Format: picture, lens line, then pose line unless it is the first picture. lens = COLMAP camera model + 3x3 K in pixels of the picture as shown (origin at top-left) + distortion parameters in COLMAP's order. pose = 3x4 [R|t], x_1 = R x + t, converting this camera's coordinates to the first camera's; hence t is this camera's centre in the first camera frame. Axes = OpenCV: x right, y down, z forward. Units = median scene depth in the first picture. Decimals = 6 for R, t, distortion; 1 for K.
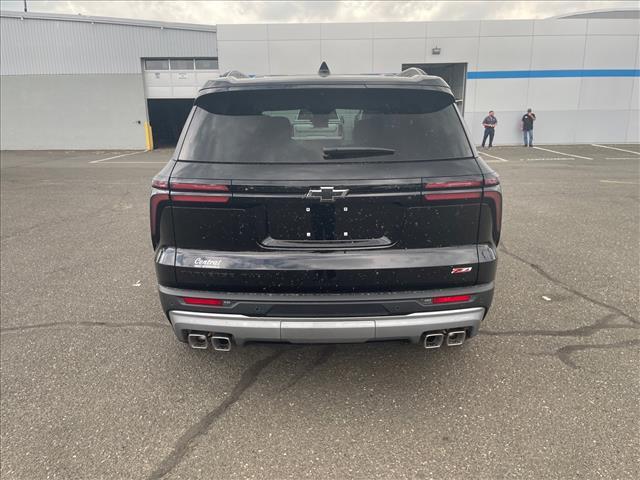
lens RADIAL K [[552.6, 0, 320.0], [0, 552.6, 240.0], [0, 0, 1]] dist [0.143228, -0.256491]
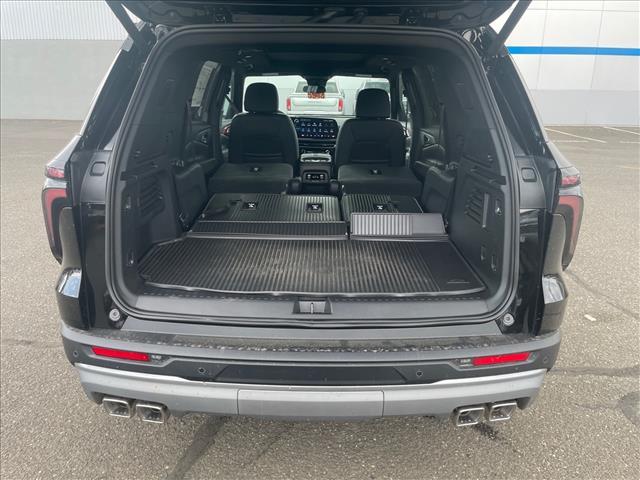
lens RADIAL K [[552.6, 0, 320.0], [0, 552.6, 240.0], [0, 0, 1]] dist [0.143228, -0.256491]
pose [[0.999747, 0.021953, 0.004941, 0.011095], [-0.022138, 0.998912, 0.041052, -0.034869], [-0.004035, -0.041151, 0.999145, 0.218770]]
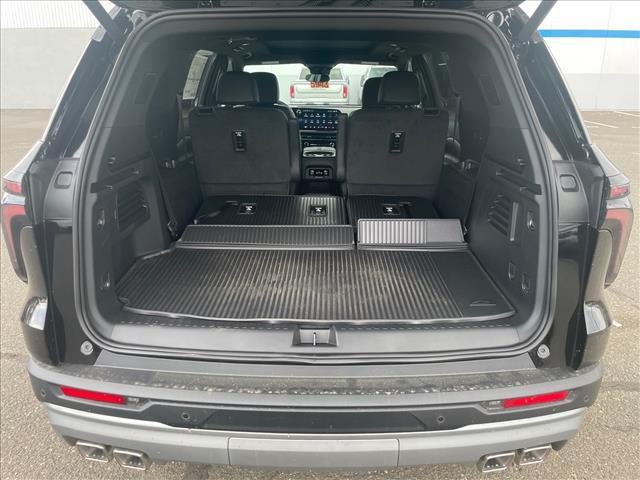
lens RADIAL K [[552.6, 0, 320.0], [0, 552.6, 240.0], [0, 0, 1]] dist [0.143228, -0.256491]
pose [[0.999887, 0.014406, -0.004329, 0.012539], [-0.014097, 0.997812, 0.064589, -0.054296], [0.005250, -0.064521, 0.997903, 0.279426]]
